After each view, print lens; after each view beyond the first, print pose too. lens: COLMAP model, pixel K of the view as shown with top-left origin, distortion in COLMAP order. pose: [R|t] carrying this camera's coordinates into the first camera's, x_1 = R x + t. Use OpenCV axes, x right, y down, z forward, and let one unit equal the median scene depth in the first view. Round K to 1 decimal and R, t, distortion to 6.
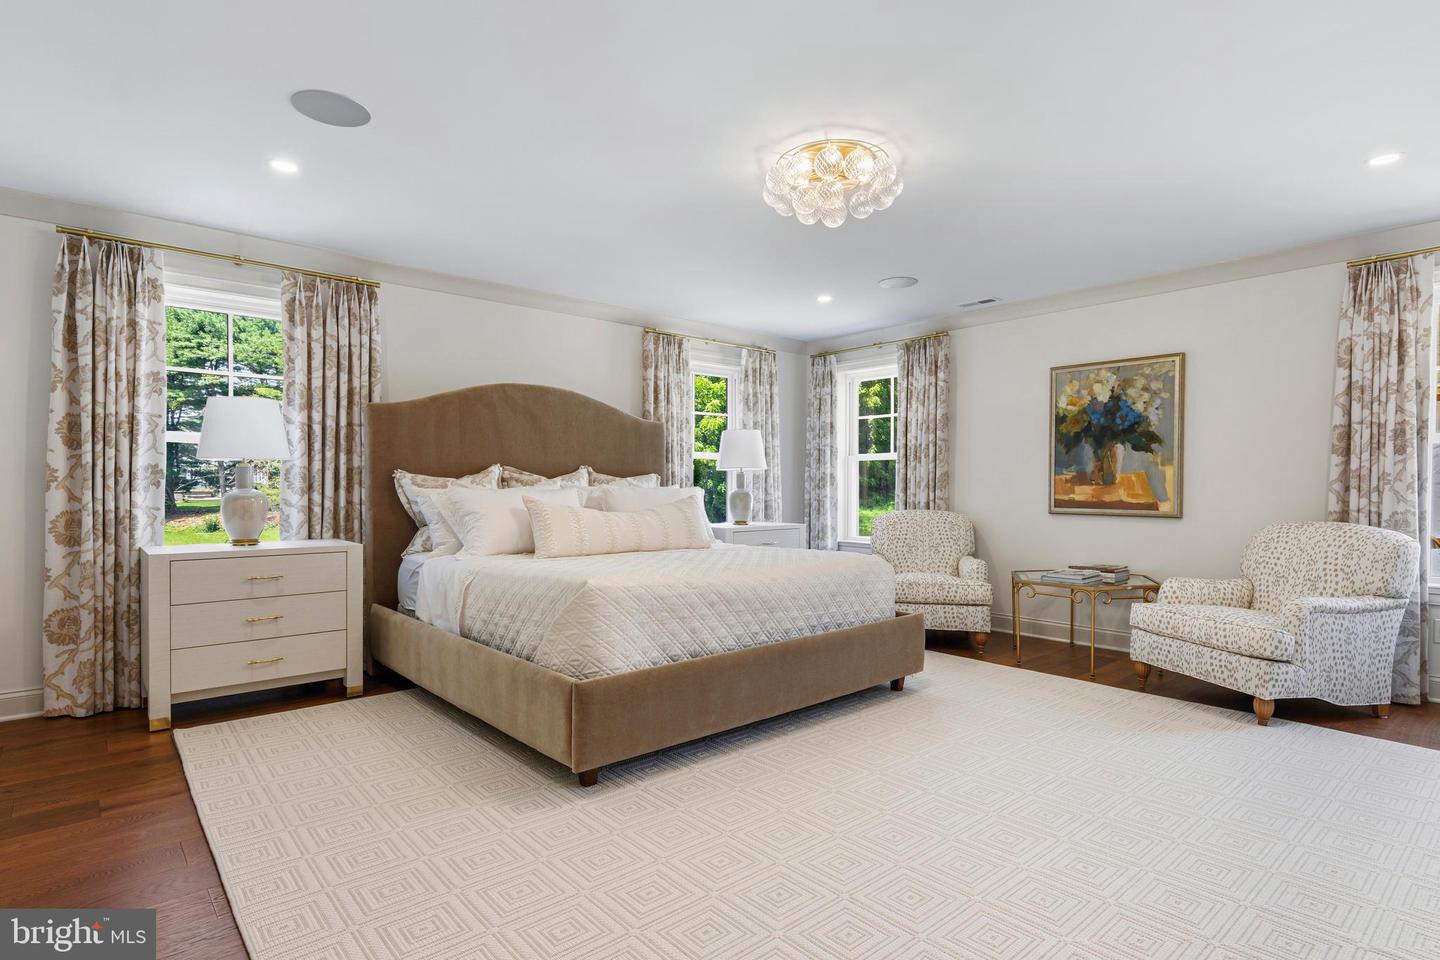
lens RADIAL K [[737.9, 0, 720.1], [0, 737.9, 488.5], [0, 0, 1]] dist [0.002854, 0.000163]
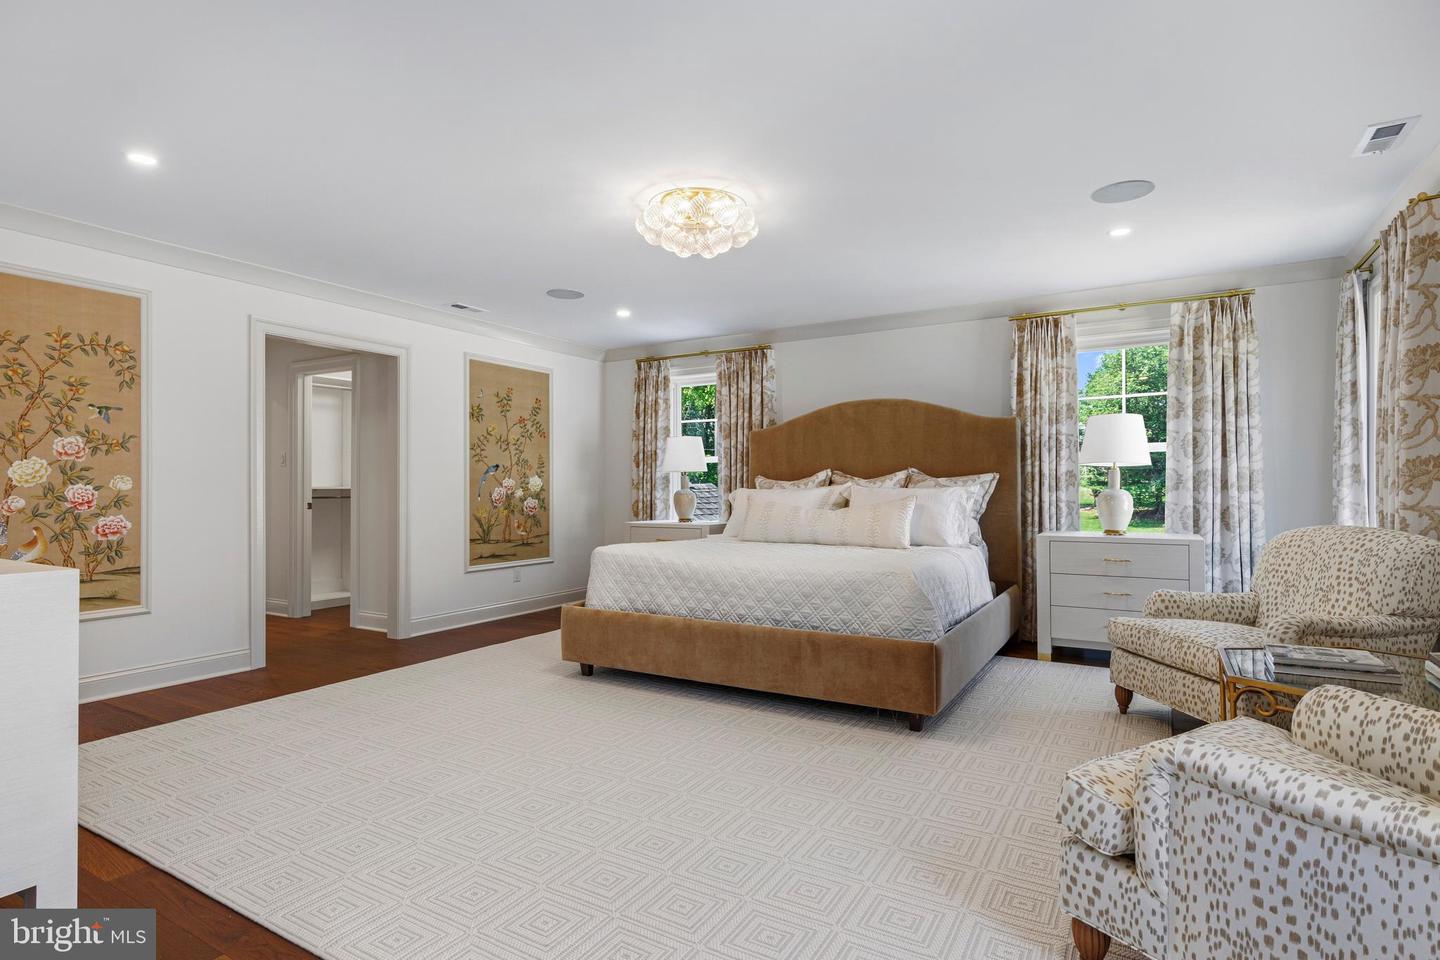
lens RADIAL K [[737.9, 0, 722.1], [0, 737.9, 480.6], [0, 0, 1]] dist [0.002854, 0.000163]
pose [[0.314745, -0.011852, -0.949102, 0.906604], [-0.000434, 0.999920, -0.012630, 0.001437], [0.949176, 0.004388, 0.314715, 0.493382]]
